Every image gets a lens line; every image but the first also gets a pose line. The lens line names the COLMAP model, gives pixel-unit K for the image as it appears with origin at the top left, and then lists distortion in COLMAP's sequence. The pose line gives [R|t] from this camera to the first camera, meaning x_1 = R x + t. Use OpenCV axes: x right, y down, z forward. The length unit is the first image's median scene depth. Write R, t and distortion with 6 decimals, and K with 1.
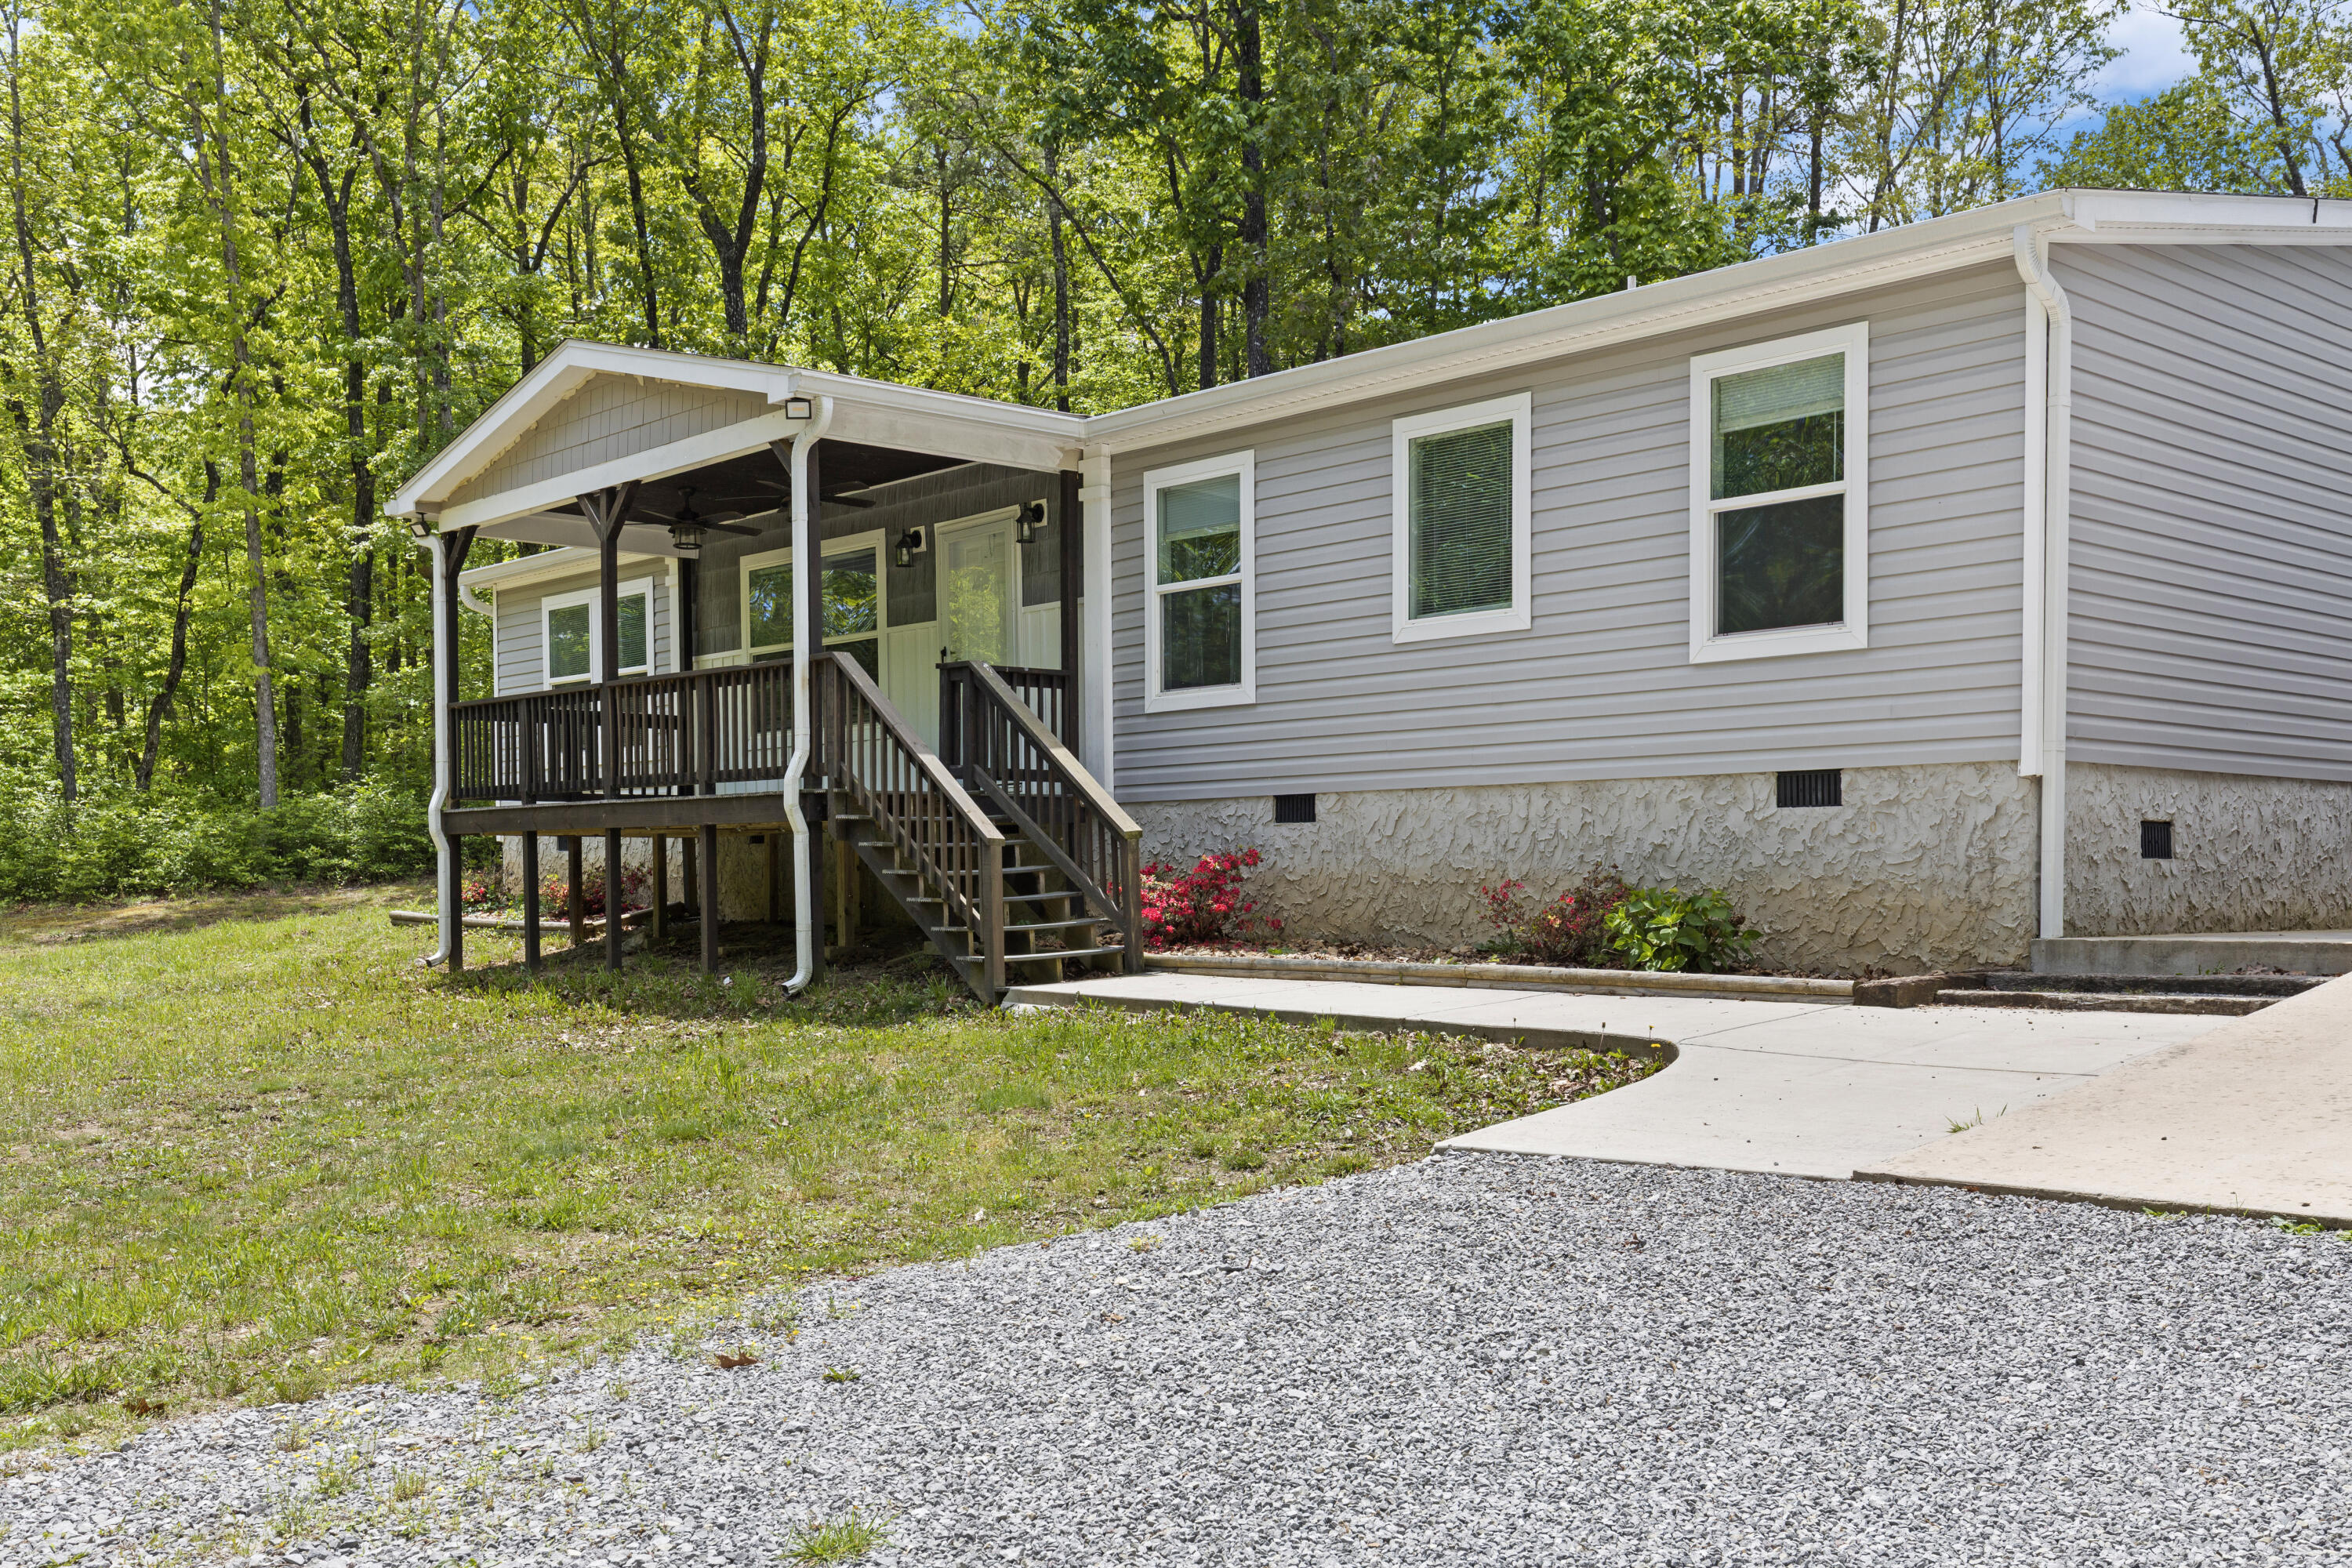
lens RADIAL K [[2317.8, 0, 1135.0], [0, 2317.8, 948.5], [0, 0, 1]] dist [0.005365, 0.004275]
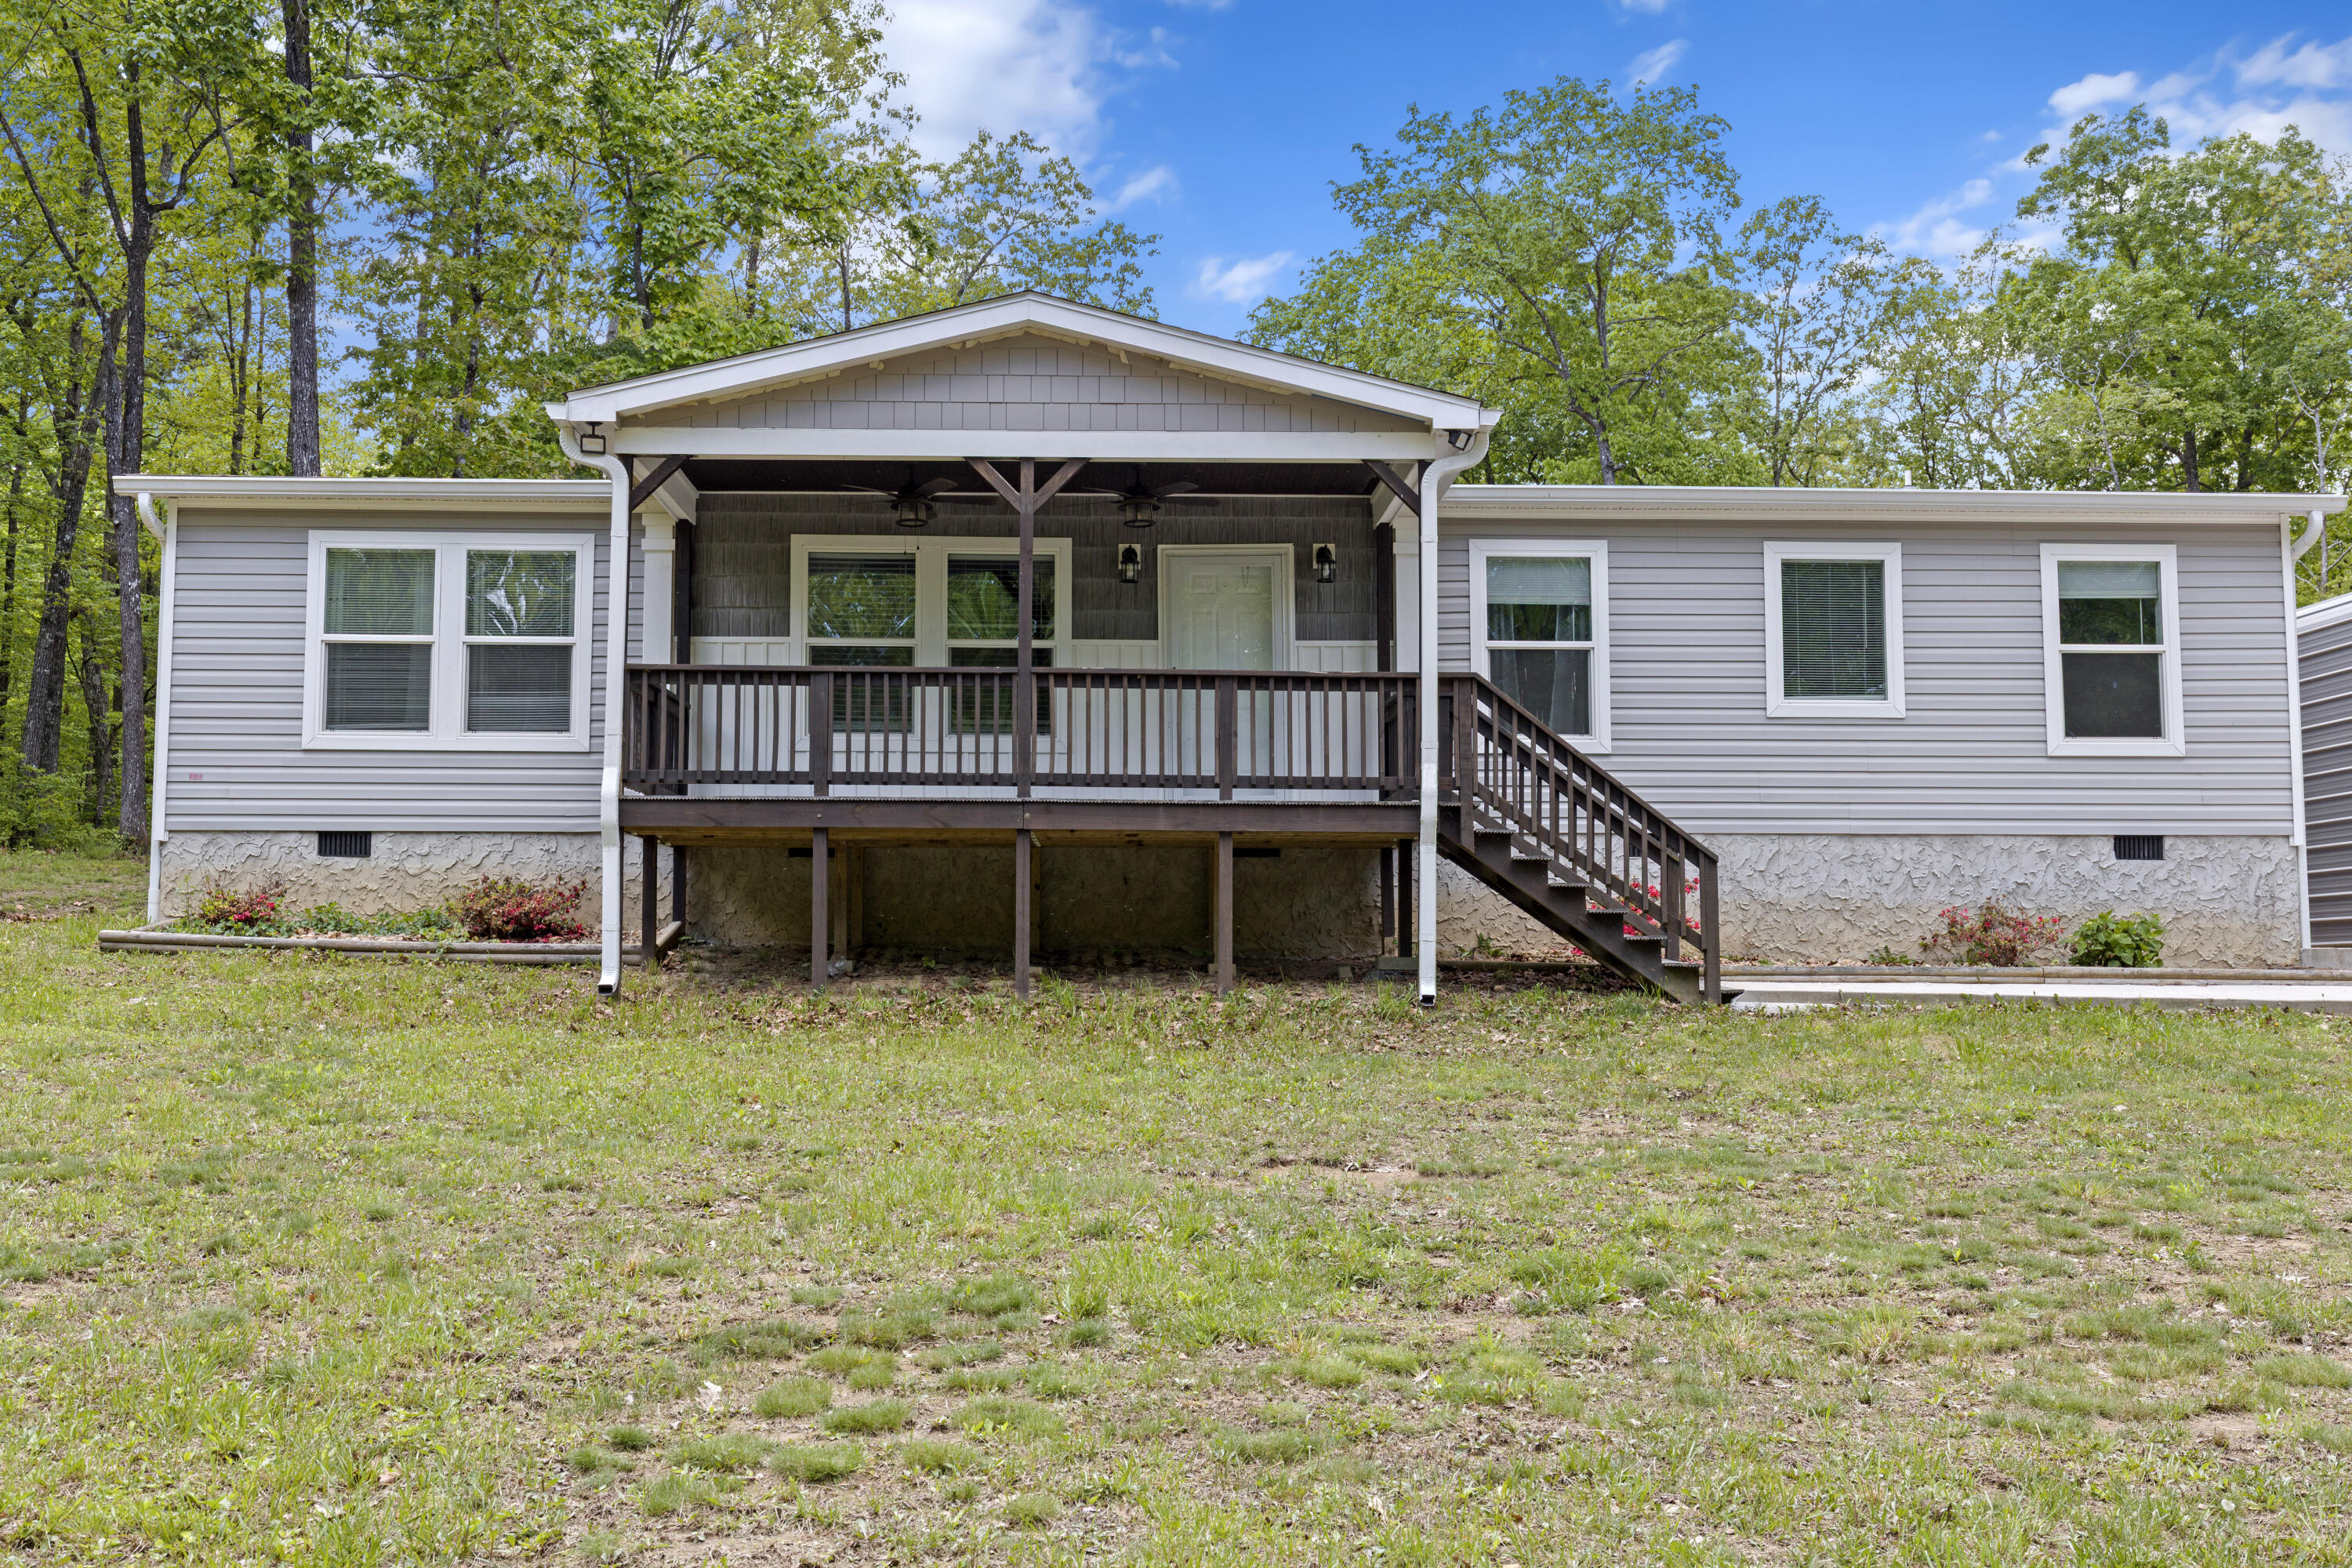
lens RADIAL K [[2270.1, 0, 1176.0], [0, 2270.1, 784.0], [0, 0, 1]] dist [-0.003231, 0.001800]
pose [[0.641327, 0.079724, 0.763115, -0.961496], [0.014270, 0.993176, -0.115751, 0.039080], [-0.767135, 0.085124, 0.635813, 0.442772]]
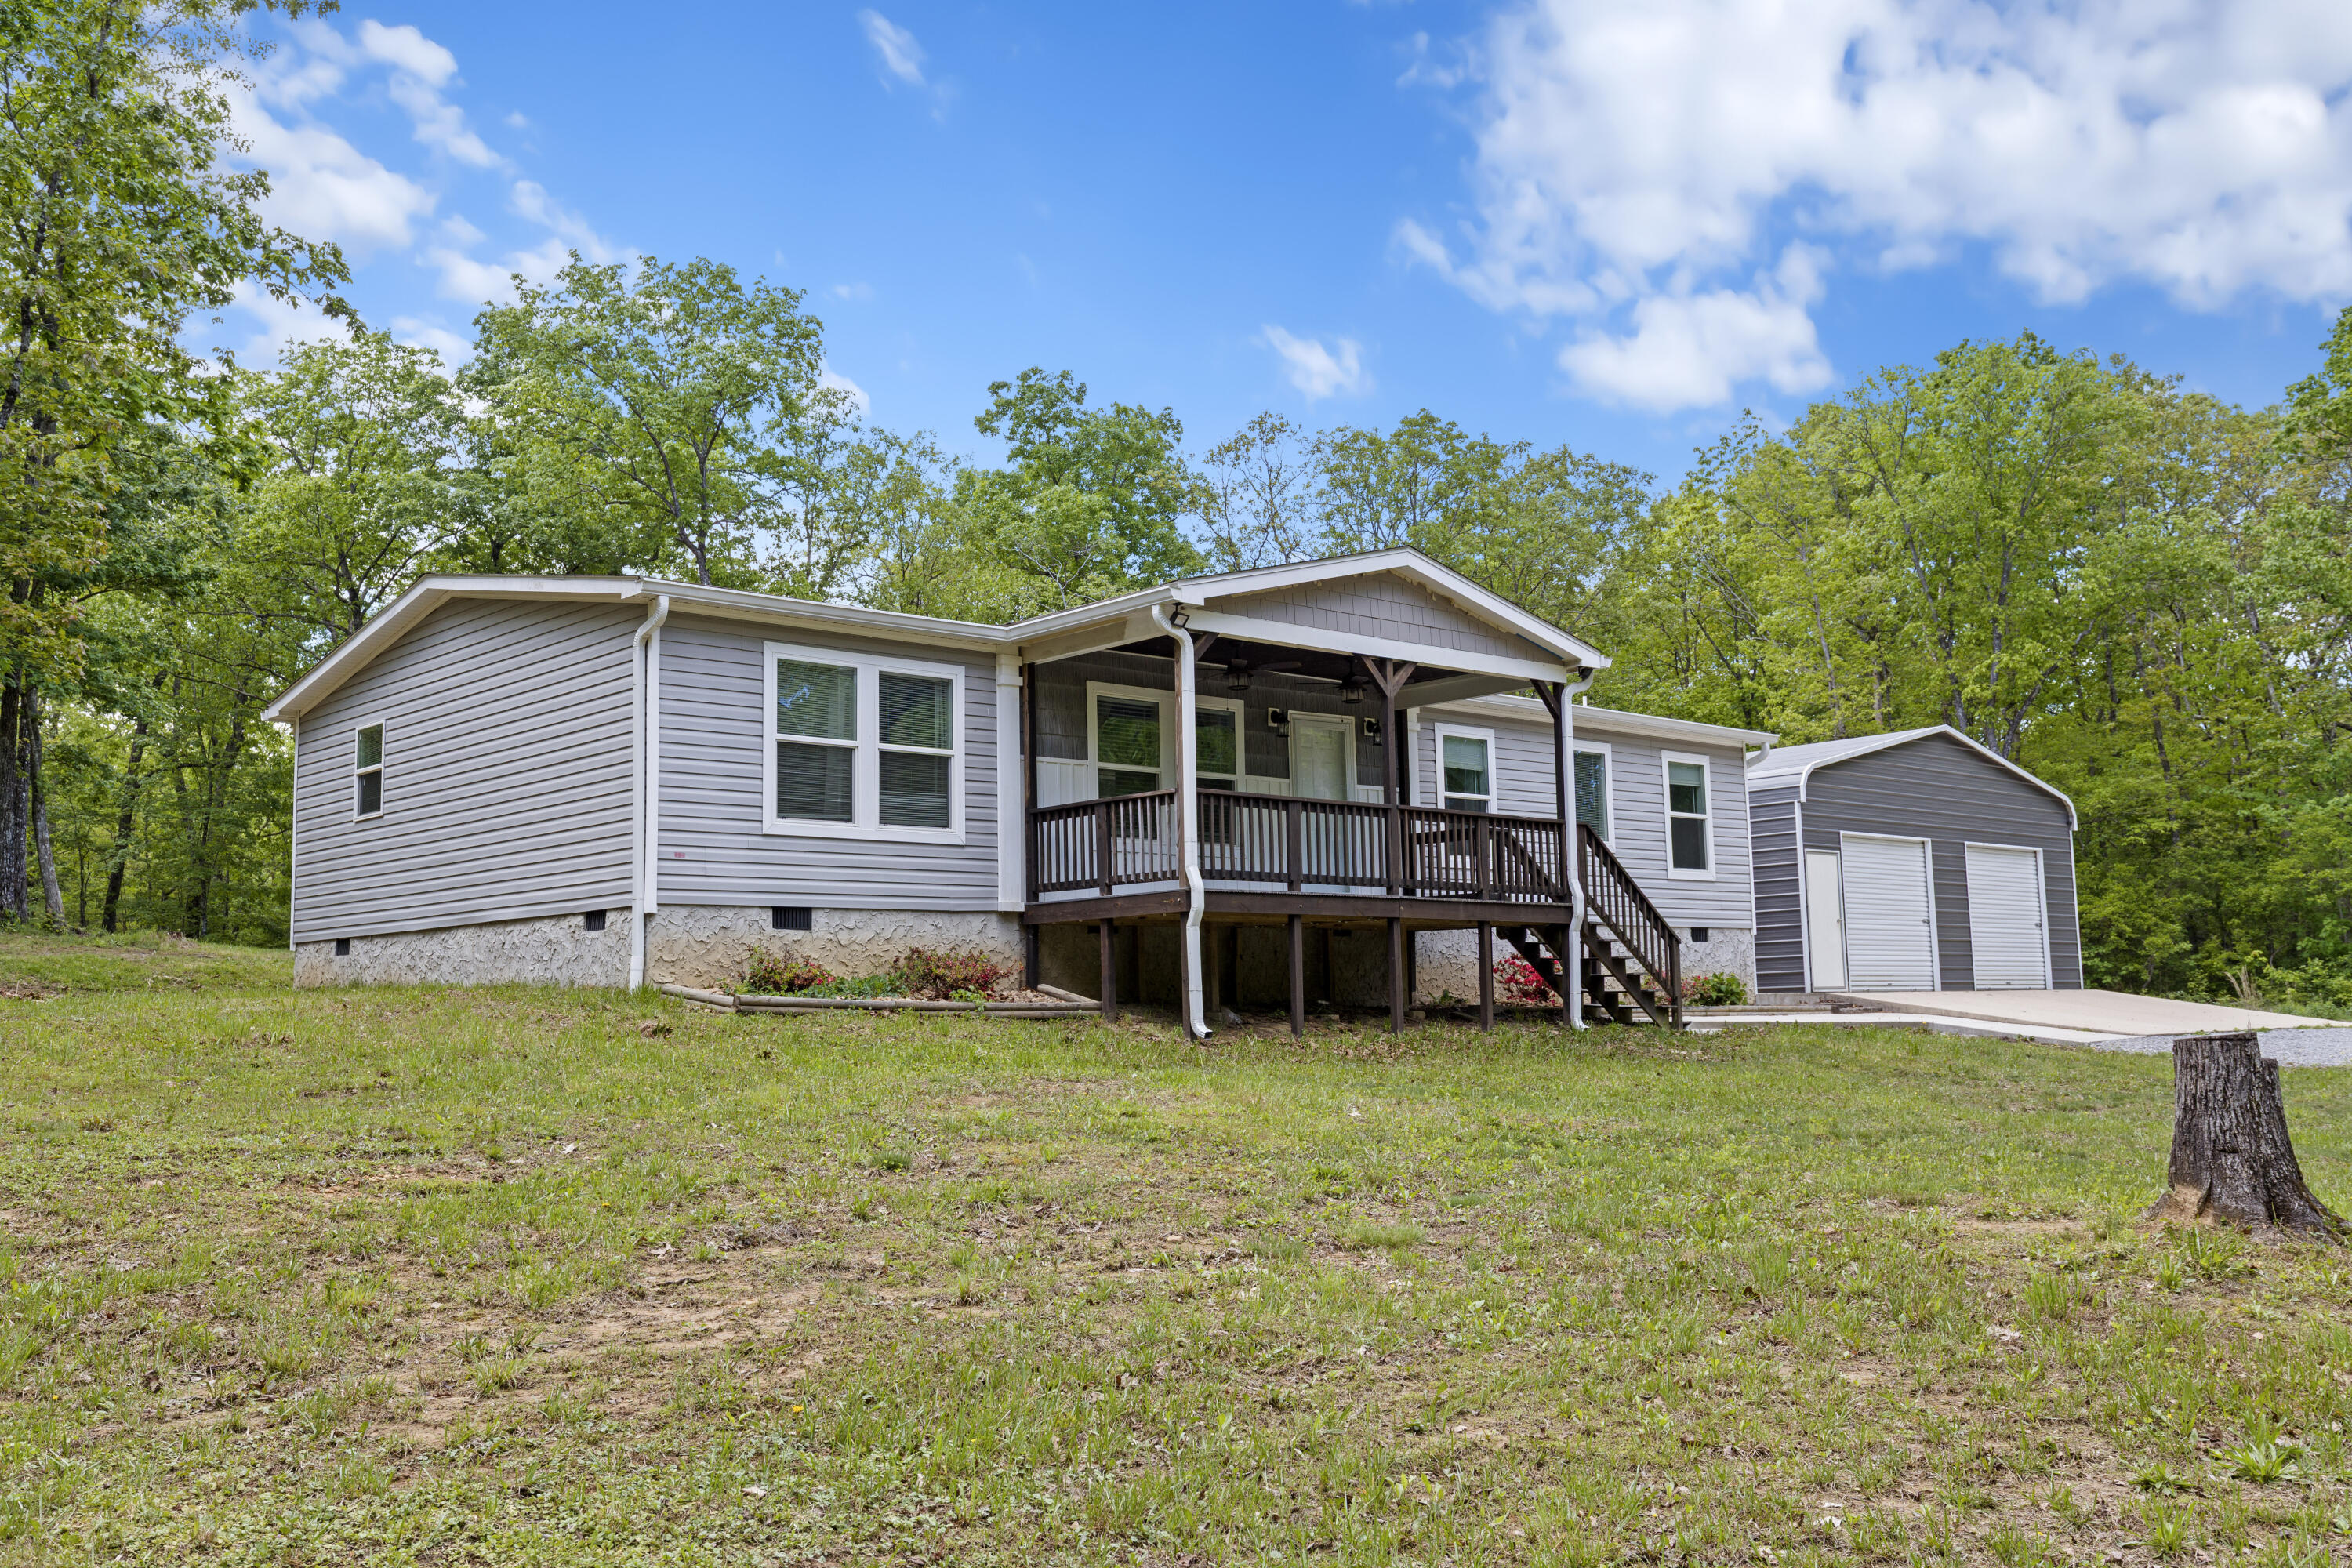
lens RADIAL K [[2093.2, 0, 1175.5], [0, 2093.2, 769.6], [0, 0, 1]] dist [-0.006715, -0.001021]
pose [[-0.010701, 0.131752, 0.991225, -1.555760], [0.052768, 0.989975, -0.131016, 0.016152], [-0.998549, 0.050903, -0.017546, 1.275789]]
